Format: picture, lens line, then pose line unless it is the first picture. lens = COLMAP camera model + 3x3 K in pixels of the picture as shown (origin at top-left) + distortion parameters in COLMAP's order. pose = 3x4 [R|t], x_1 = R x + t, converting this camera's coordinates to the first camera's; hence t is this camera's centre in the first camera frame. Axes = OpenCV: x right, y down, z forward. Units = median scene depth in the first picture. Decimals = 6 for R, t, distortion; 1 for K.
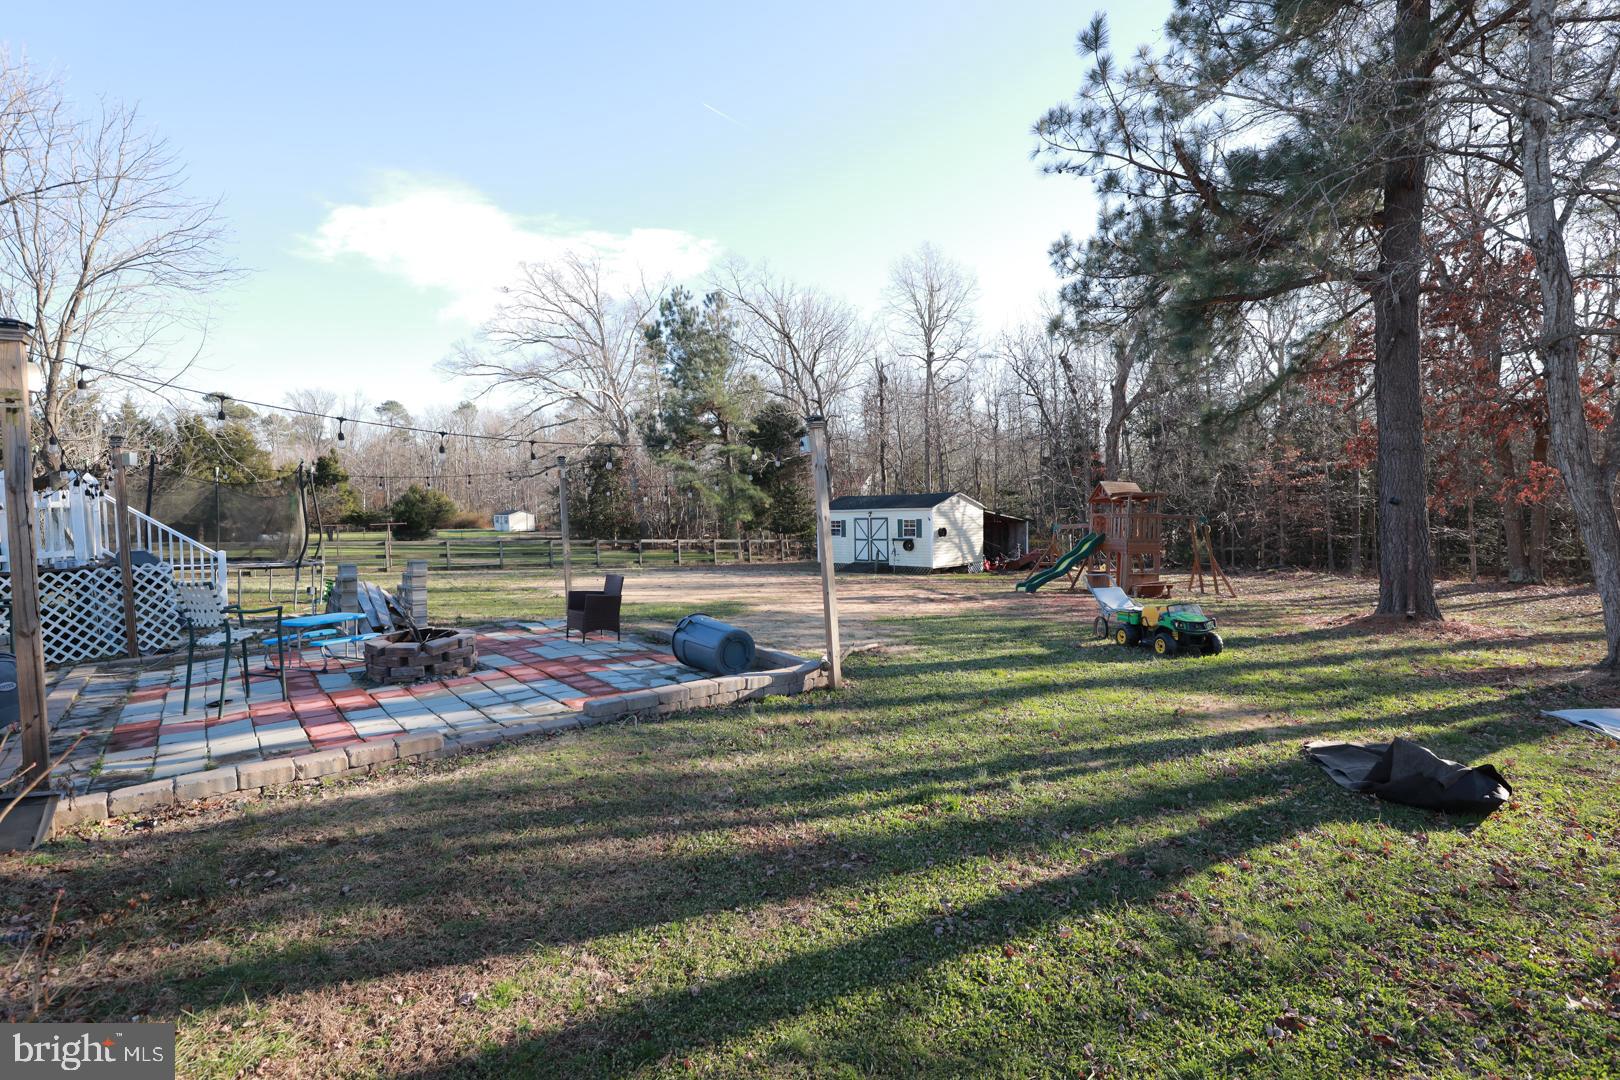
lens RADIAL K [[744.0, 0, 806.0], [0, 744.0, 544.5], [0, 0, 1]] dist [-0.034703, 0.005540]
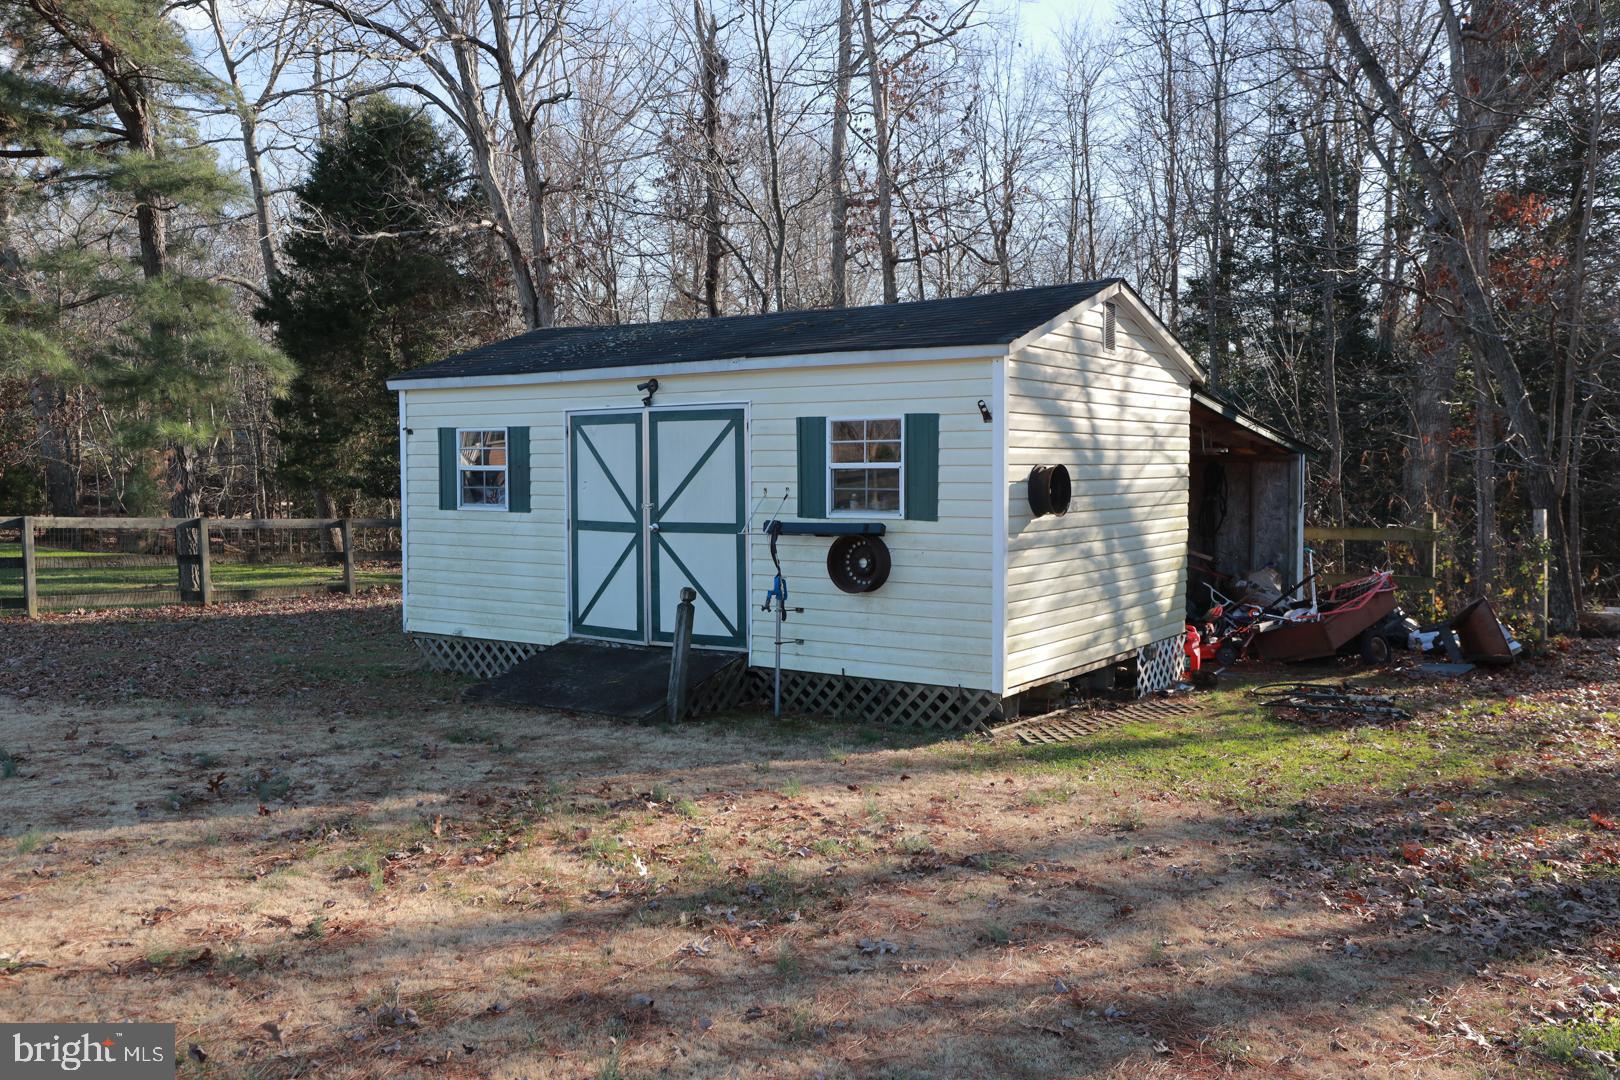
lens RADIAL K [[1326.1, 0, 812.8], [0, 1326.1, 540.2], [0, 0, 1]] dist [0.007563, 0.001247]
pose [[0.982995, 0.012528, 0.183203, 0.065109], [-0.012963, 0.999915, 0.001178, -0.004005], [-0.183173, -0.003533, 0.983074, 0.654147]]
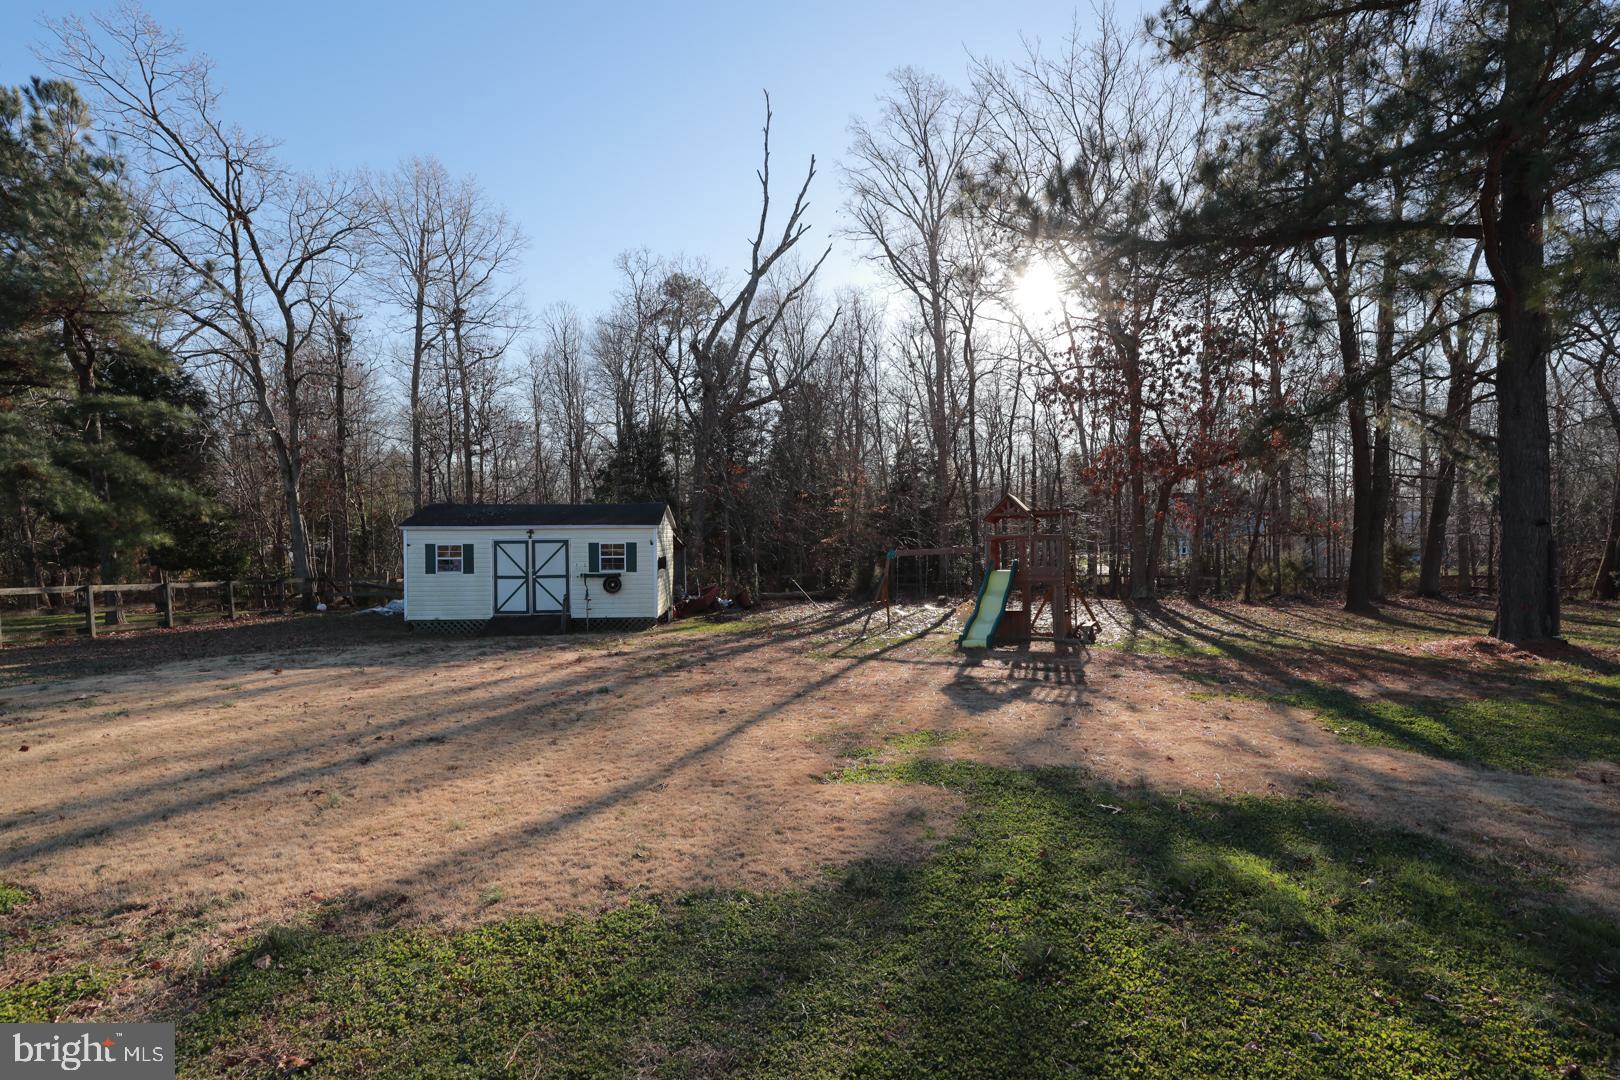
lens RADIAL K [[744.0, 0, 817.7], [0, 744.0, 545.5], [0, 0, 1]] dist [-0.034703, 0.005540]
pose [[0.634876, 0.008392, 0.772569, -0.225291], [0.026388, 0.999122, -0.032539, -0.006280], [-0.772163, 0.041045, 0.634097, 0.442959]]
